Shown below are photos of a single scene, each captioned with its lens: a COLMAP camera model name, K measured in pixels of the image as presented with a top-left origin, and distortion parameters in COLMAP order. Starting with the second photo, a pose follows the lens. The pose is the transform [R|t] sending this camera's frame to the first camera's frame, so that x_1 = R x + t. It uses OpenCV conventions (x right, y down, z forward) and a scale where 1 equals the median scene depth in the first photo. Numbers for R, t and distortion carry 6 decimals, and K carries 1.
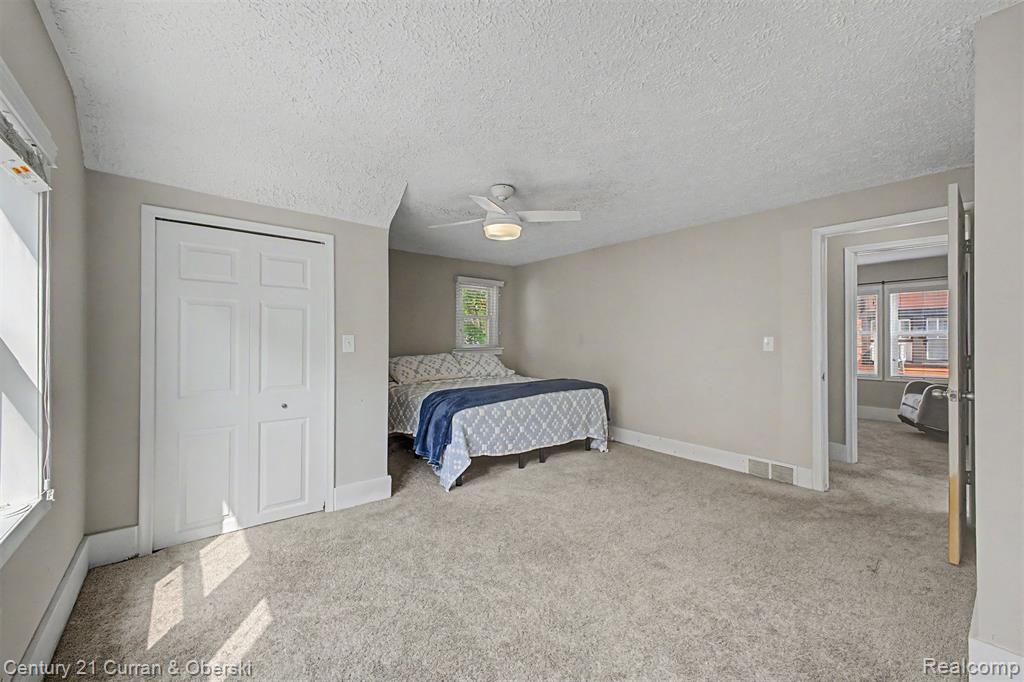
lens RADIAL K [[406.0, 0, 521.1], [0, 406.0, 339.3], [0, 0, 1]] dist [0.015050, -0.002626]
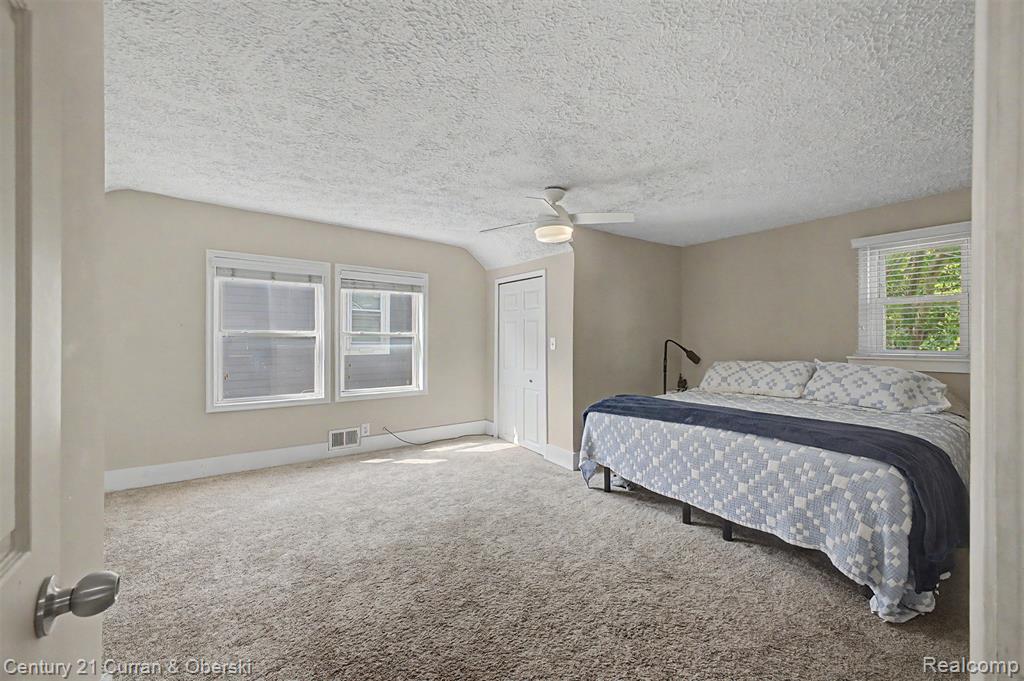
lens RADIAL K [[406.0, 0, 519.3], [0, 406.0, 337.9], [0, 0, 1]] dist [0.015050, -0.002626]
pose [[-0.076336, 0.002195, -0.997080, 0.792014], [0.000150, 0.999998, 0.002190, -0.011055], [0.997082, 0.000018, -0.076336, 0.815995]]
